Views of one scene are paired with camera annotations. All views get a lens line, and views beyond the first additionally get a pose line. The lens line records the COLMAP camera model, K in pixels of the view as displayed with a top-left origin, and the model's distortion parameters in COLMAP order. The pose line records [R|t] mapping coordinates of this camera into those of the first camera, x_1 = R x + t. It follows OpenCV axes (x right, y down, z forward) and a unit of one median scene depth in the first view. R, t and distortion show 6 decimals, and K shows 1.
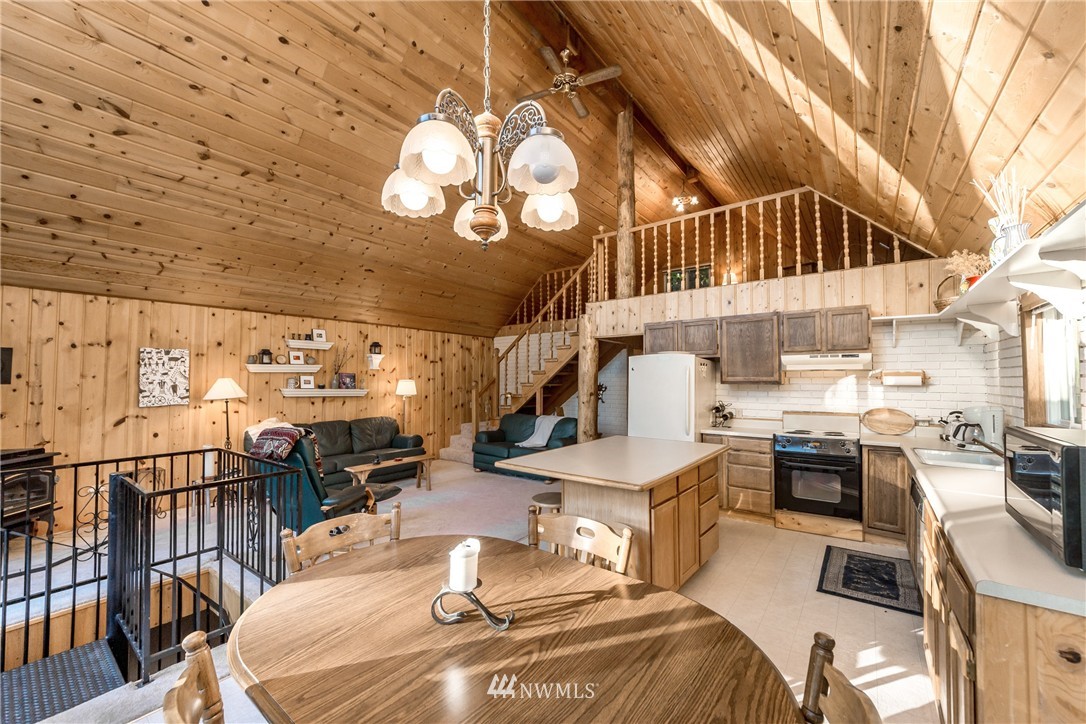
lens RADIAL K [[433.8, 0, 539.8], [0, 433.8, 367.0], [0, 0, 1]] dist [-0.000594, -0.004889]
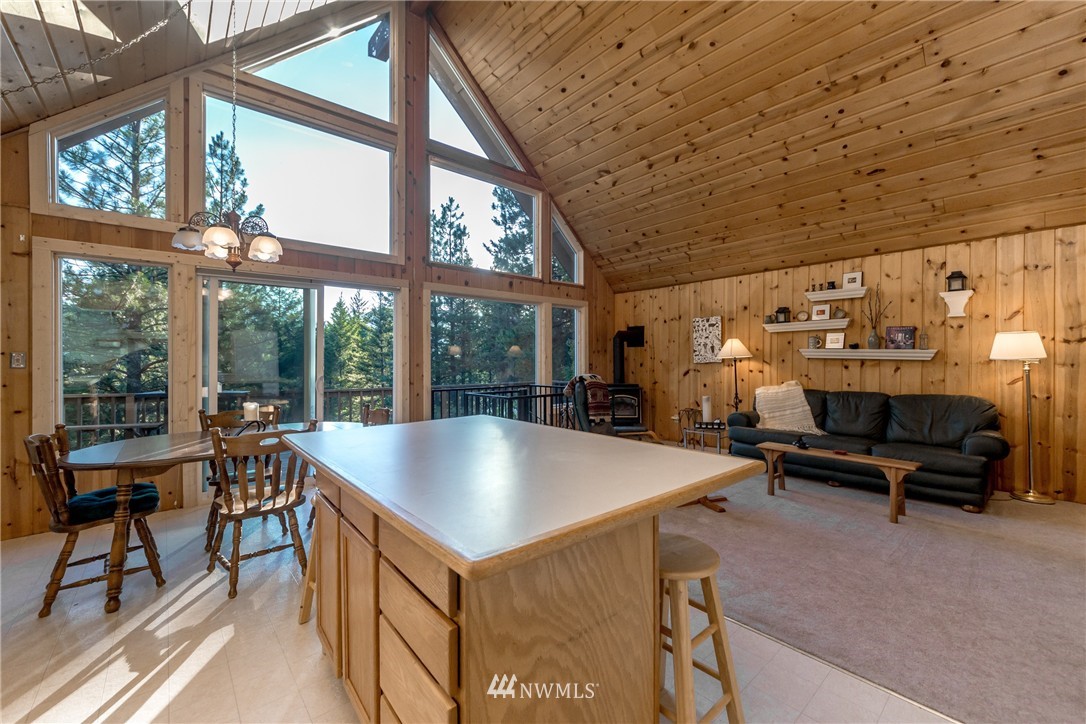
lens RADIAL K [[437.7, 0, 544.3], [0, 437.7, 356.8], [0, 0, 1]] dist [-0.009879, 0.000186]
pose [[-0.208013, -0.000220, -0.978126, 0.448410], [0.034959, 0.999359, -0.007660, 0.061968], [0.977501, -0.035788, -0.207872, 0.757040]]
